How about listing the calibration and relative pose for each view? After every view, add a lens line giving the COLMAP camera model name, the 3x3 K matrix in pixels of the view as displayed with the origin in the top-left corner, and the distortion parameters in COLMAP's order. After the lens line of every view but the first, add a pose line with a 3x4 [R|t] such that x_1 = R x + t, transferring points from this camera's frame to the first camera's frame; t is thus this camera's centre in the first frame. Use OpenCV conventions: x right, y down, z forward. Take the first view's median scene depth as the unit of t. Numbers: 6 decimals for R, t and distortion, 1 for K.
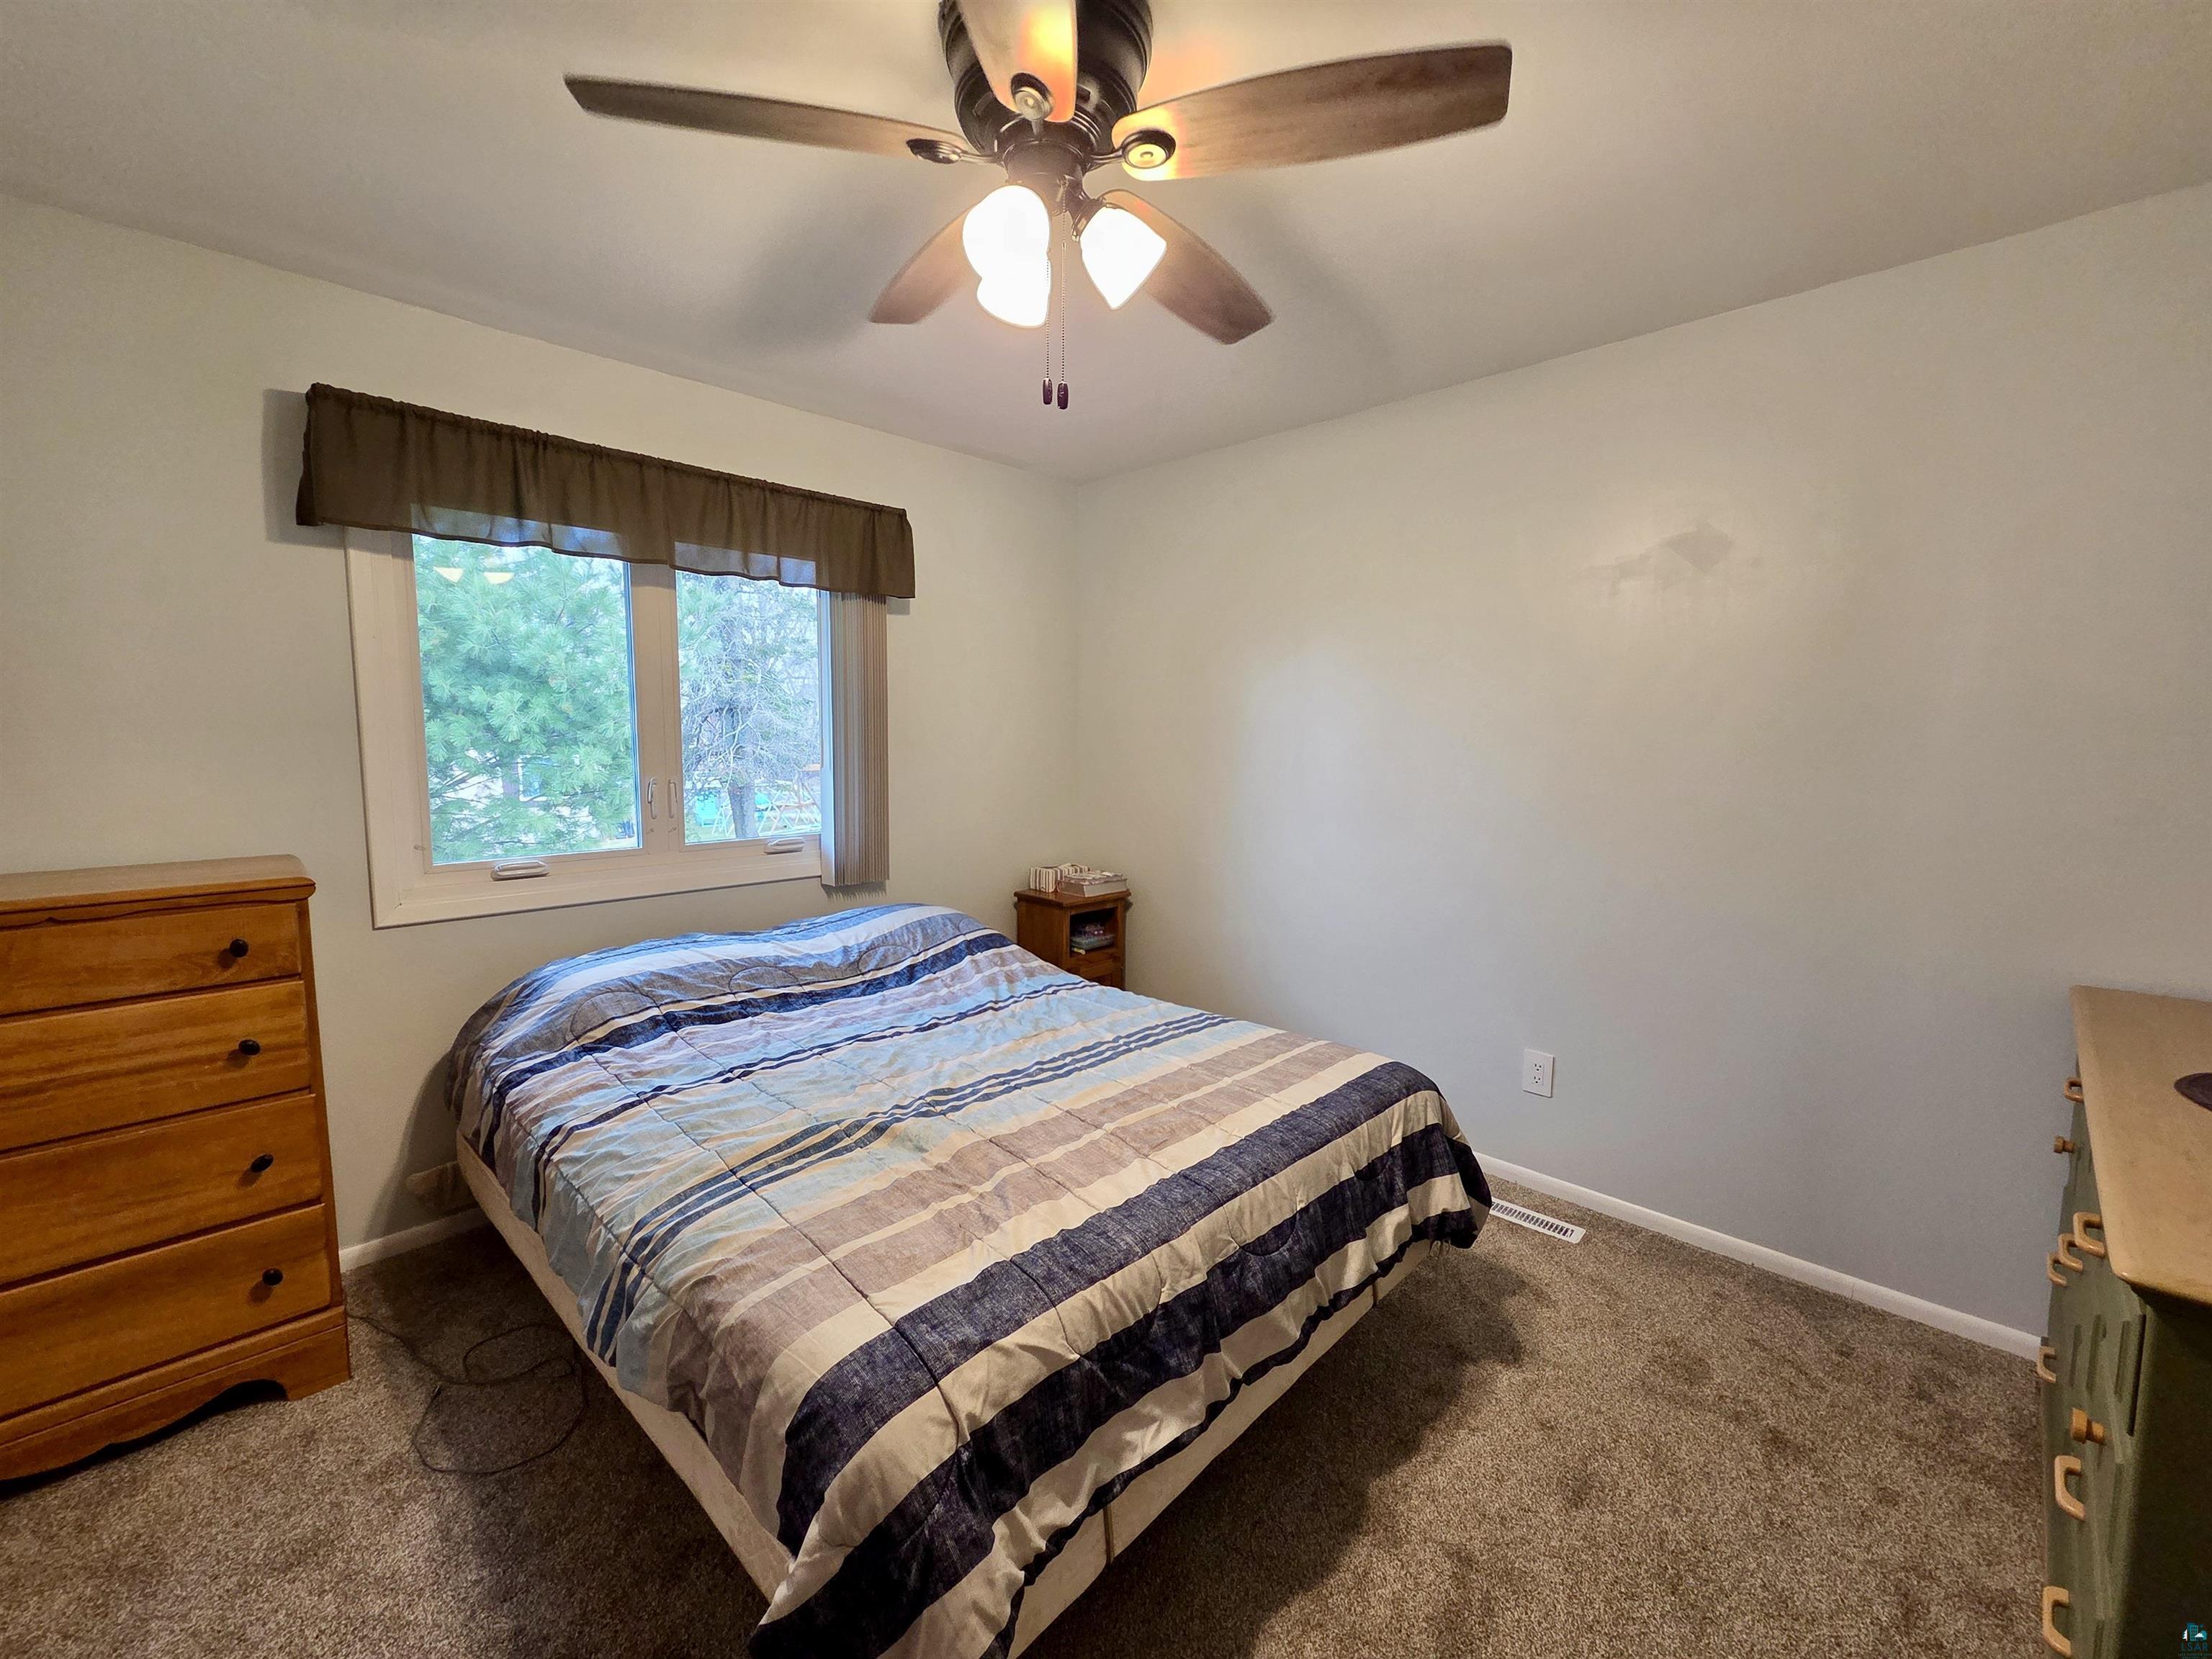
lens RADIAL K [[908.4, 0, 1094.2], [0, 908.4, 815.0], [0, 0, 1]] dist [0.003837, -0.000271]
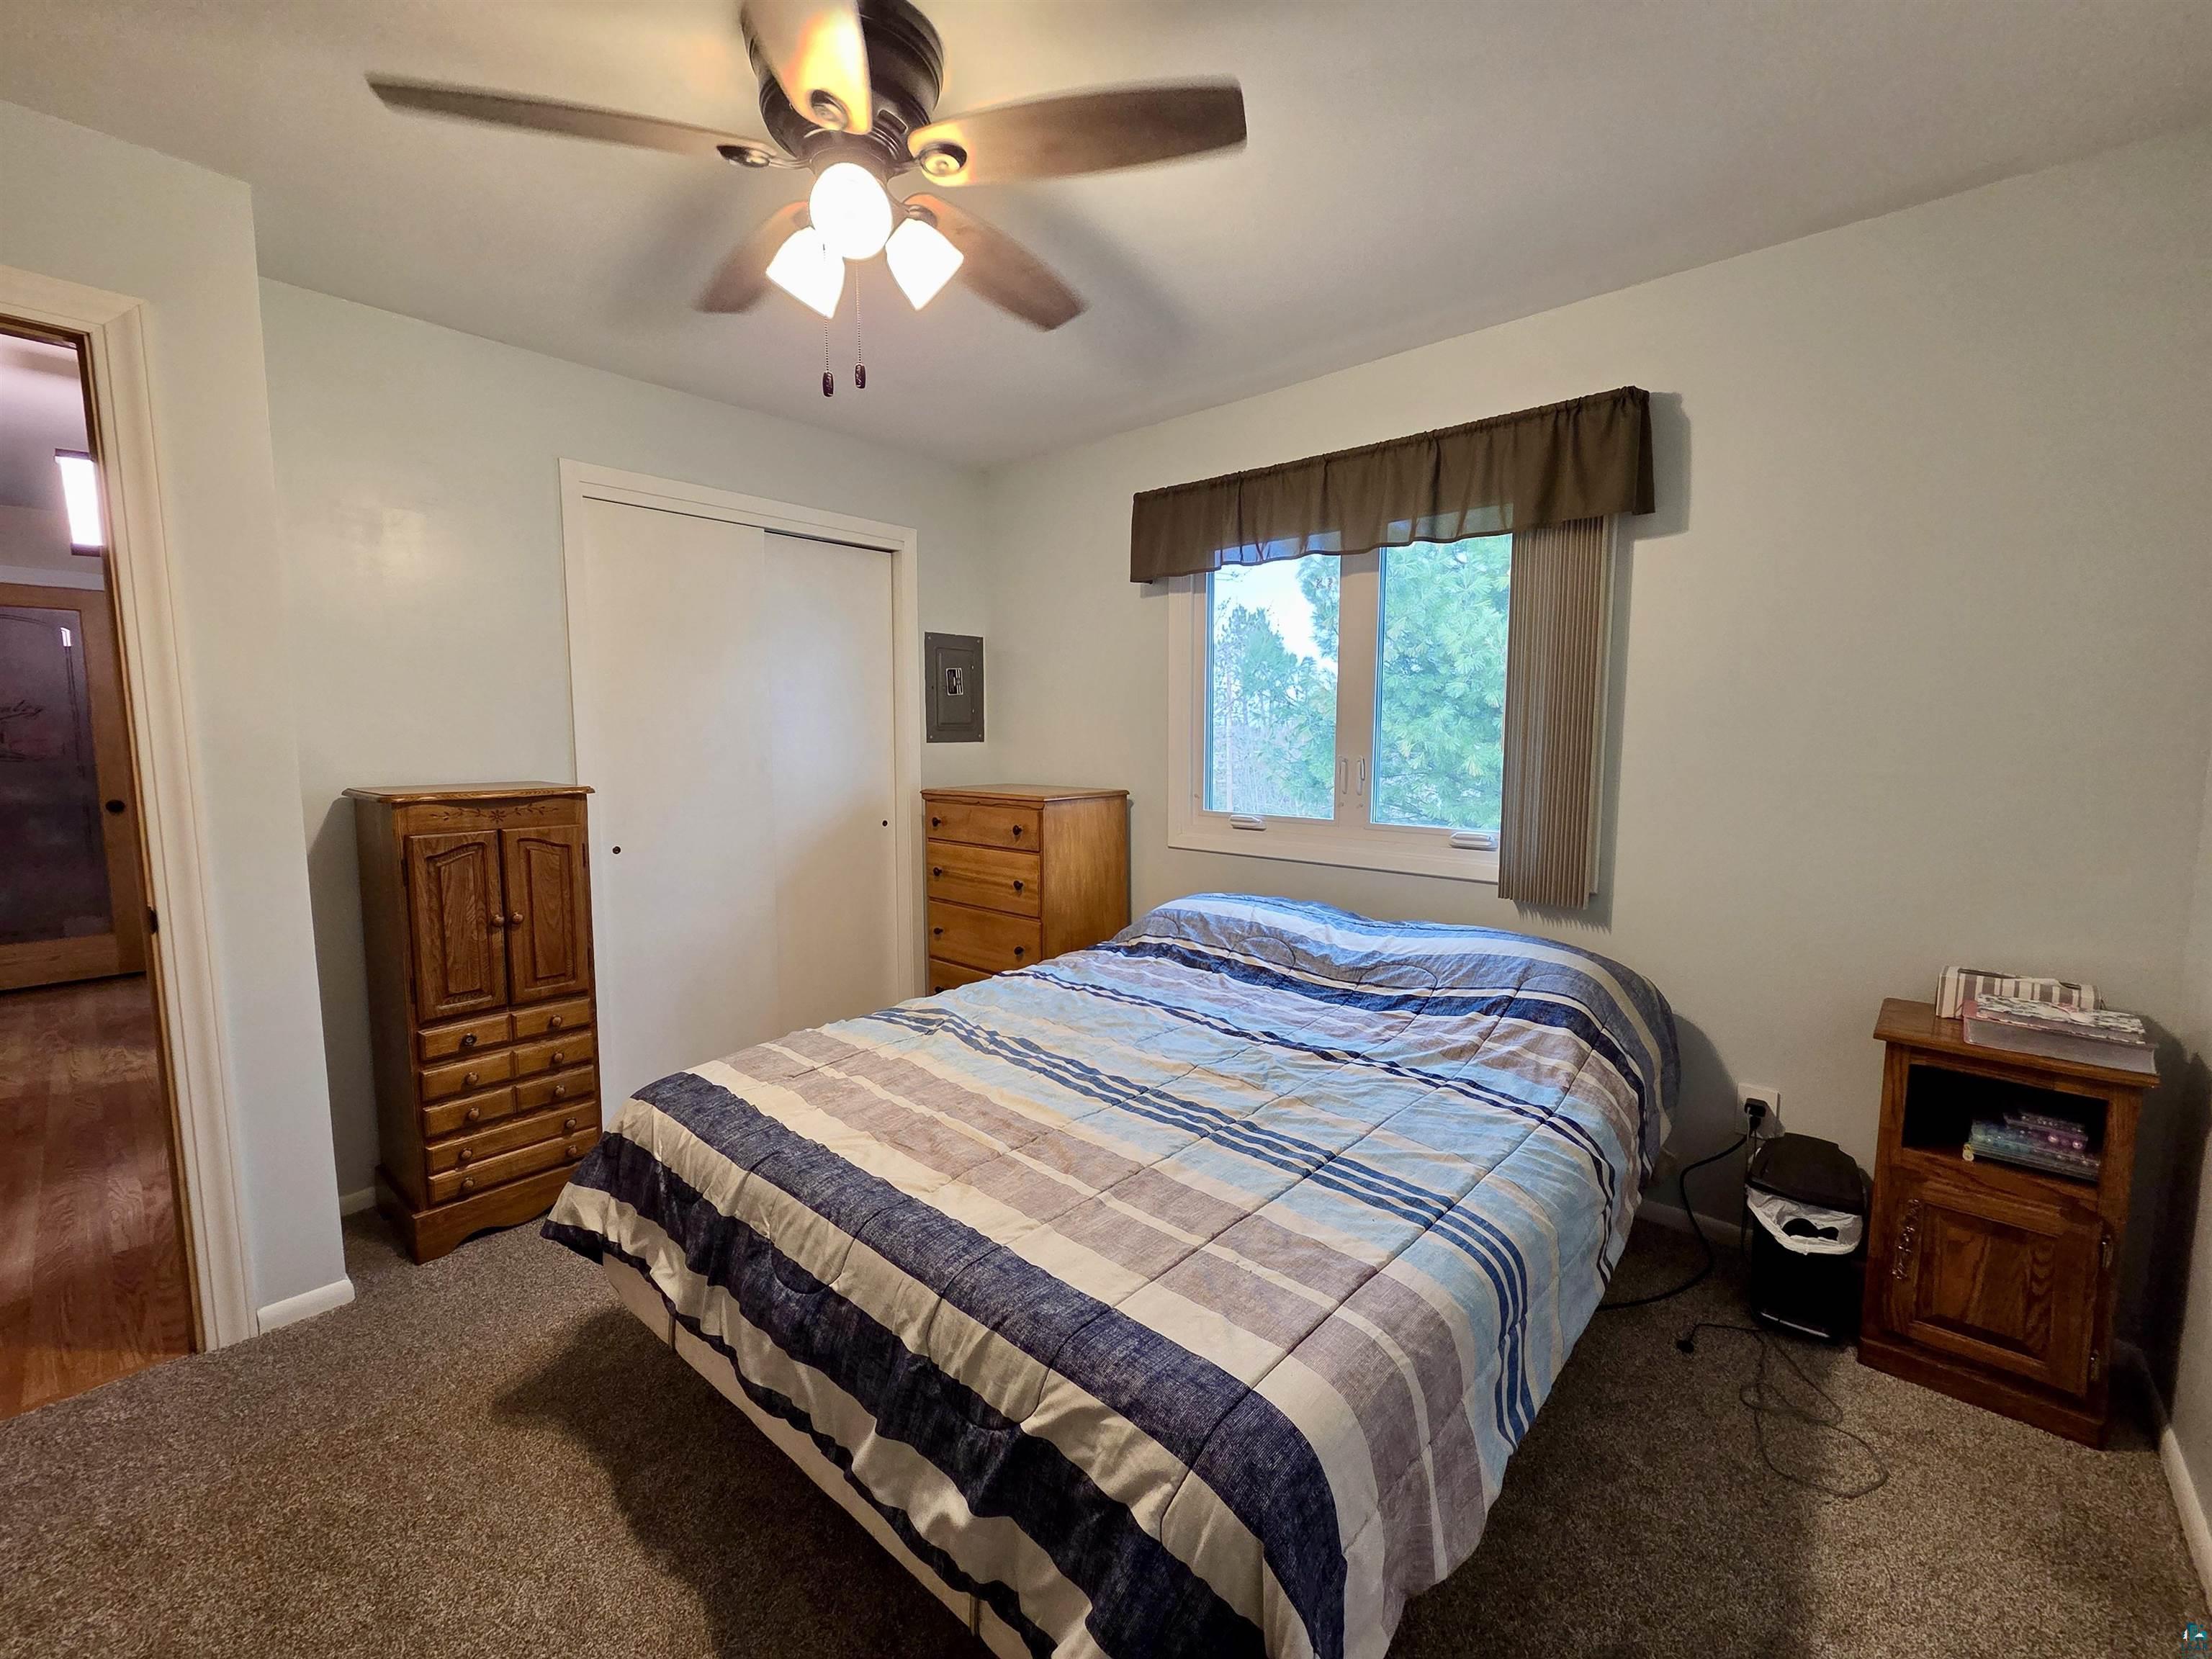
lens RADIAL K [[908.4, 0, 1094.2], [0, 908.4, 815.0], [0, 0, 1]] dist [0.003837, -0.000271]
pose [[0.055073, 0.090911, -0.994335, 0.696920], [-0.091956, 0.992076, 0.085611, -0.044589], [0.994239, 0.086721, 0.062997, 0.804320]]
